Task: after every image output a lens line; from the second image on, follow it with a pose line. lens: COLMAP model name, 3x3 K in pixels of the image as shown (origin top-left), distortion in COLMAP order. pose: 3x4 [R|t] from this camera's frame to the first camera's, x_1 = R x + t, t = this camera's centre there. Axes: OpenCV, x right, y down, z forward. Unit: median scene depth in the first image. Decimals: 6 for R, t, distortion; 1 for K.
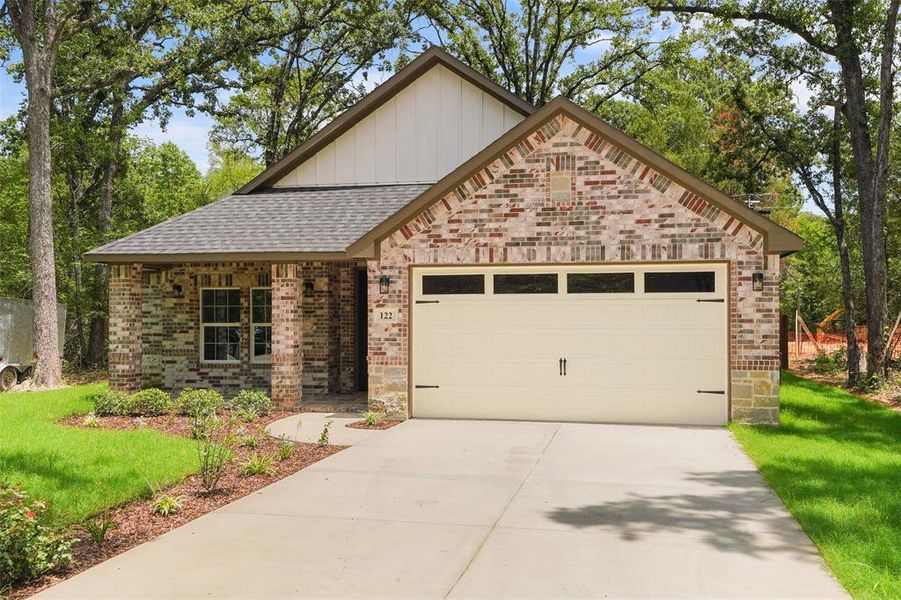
lens RADIAL K [[875.9, 0, 455.9], [0, 875.9, 301.5], [0, 0, 1]] dist [0.062952, 0.000000]
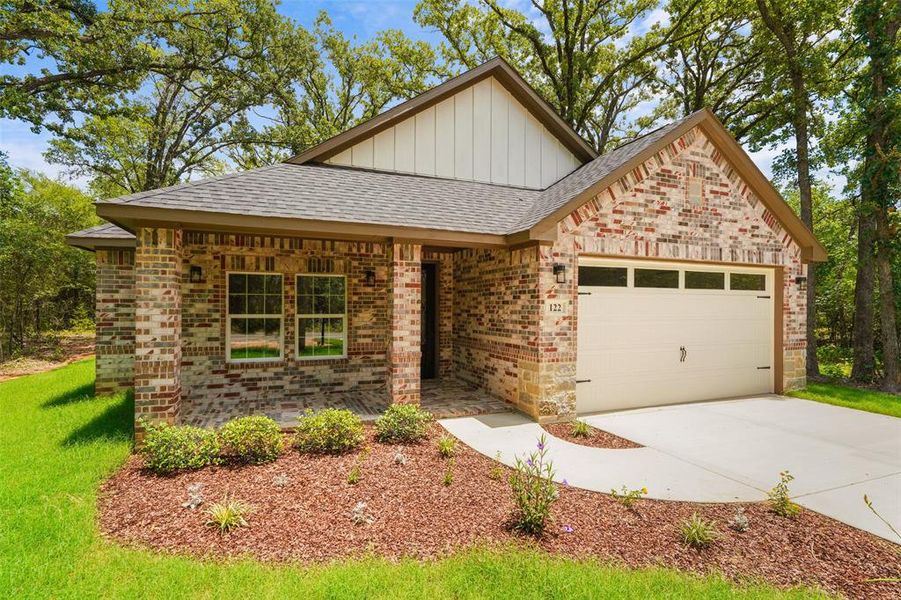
lens RADIAL K [[425.4, 0, 443.9], [0, 425.4, 304.0], [0, 0, 1]] dist [-0.016259, 0.001672]
pose [[0.840772, 0.009415, 0.541308, -0.415753], [-0.015578, 0.999855, 0.006806, 0.011247], [-0.541166, -0.014154, 0.840797, 0.695000]]
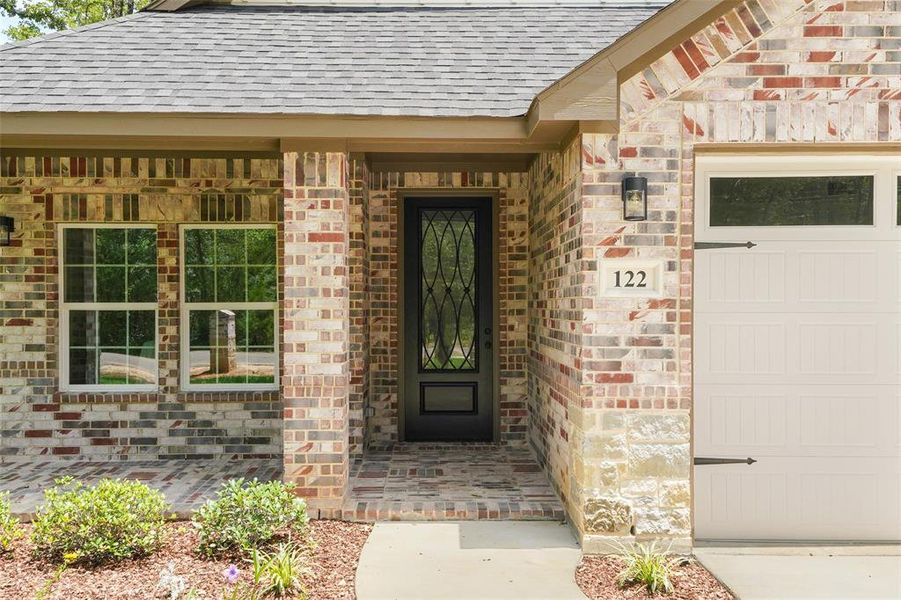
lens RADIAL K [[875.9, 0, 448.0], [0, 875.9, 305.4], [0, 0, 1]] dist [0.062952, 0.000000]
pose [[0.978210, 0.001299, 0.207612, -0.237527], [-0.004785, 0.999856, 0.016292, 0.021835], [-0.207561, -0.016931, 0.978076, 0.643984]]
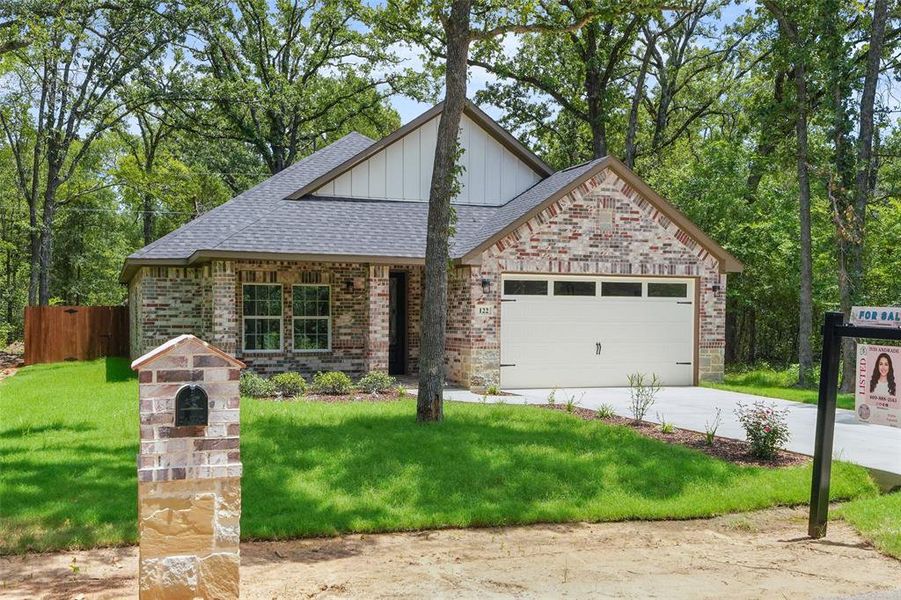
lens RADIAL K [[875.9, 0, 446.3], [0, 875.9, 336.9], [0, 0, 1]] dist [0.062952, 0.000000]
pose [[0.849031, -0.004684, 0.528322, -0.806189], [-0.016759, 0.999219, 0.035792, 0.009538], [-0.528077, -0.039243, 0.848289, -0.060141]]
